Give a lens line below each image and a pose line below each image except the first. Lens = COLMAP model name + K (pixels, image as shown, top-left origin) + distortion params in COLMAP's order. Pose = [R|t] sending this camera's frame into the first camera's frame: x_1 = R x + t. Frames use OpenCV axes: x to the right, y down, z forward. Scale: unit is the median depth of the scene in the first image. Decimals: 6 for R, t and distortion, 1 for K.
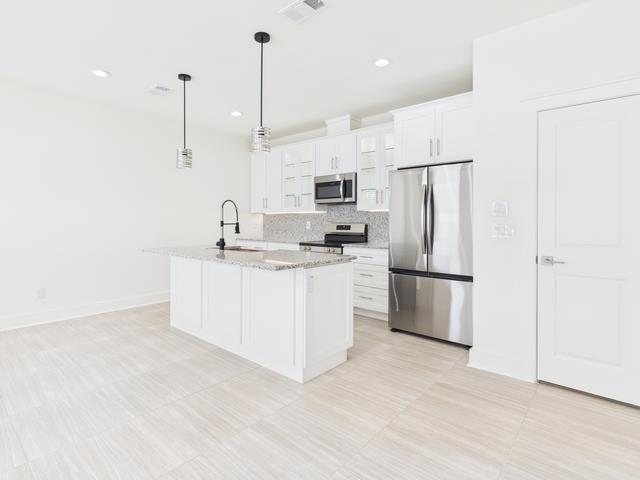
lens RADIAL K [[335.4, 0, 321.0], [0, 335.4, 224.1], [0, 0, 1]] dist [0.002483, -0.000725]
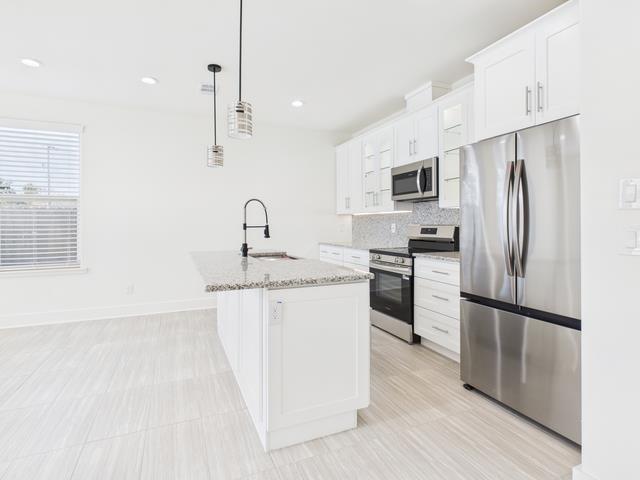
lens RADIAL K [[335.4, 0, 321.0], [0, 335.4, 224.1], [0, 0, 1]] dist [0.002483, -0.000725]
pose [[0.901692, -0.005626, -0.432343, 0.192147], [0.002432, 0.999966, -0.007939, 0.000092], [0.432373, 0.006107, 0.901674, 0.219432]]
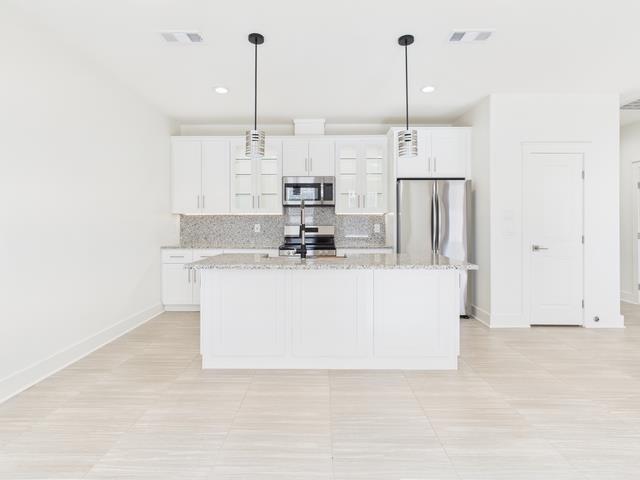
lens RADIAL K [[335.4, 0, 321.0], [0, 335.4, 224.1], [0, 0, 1]] dist [0.002483, -0.000725]
pose [[0.763229, -0.003803, 0.646117, -0.598715], [0.007601, 0.999966, -0.003093, -0.004088], [-0.646084, 0.007272, 0.763232, 0.235706]]
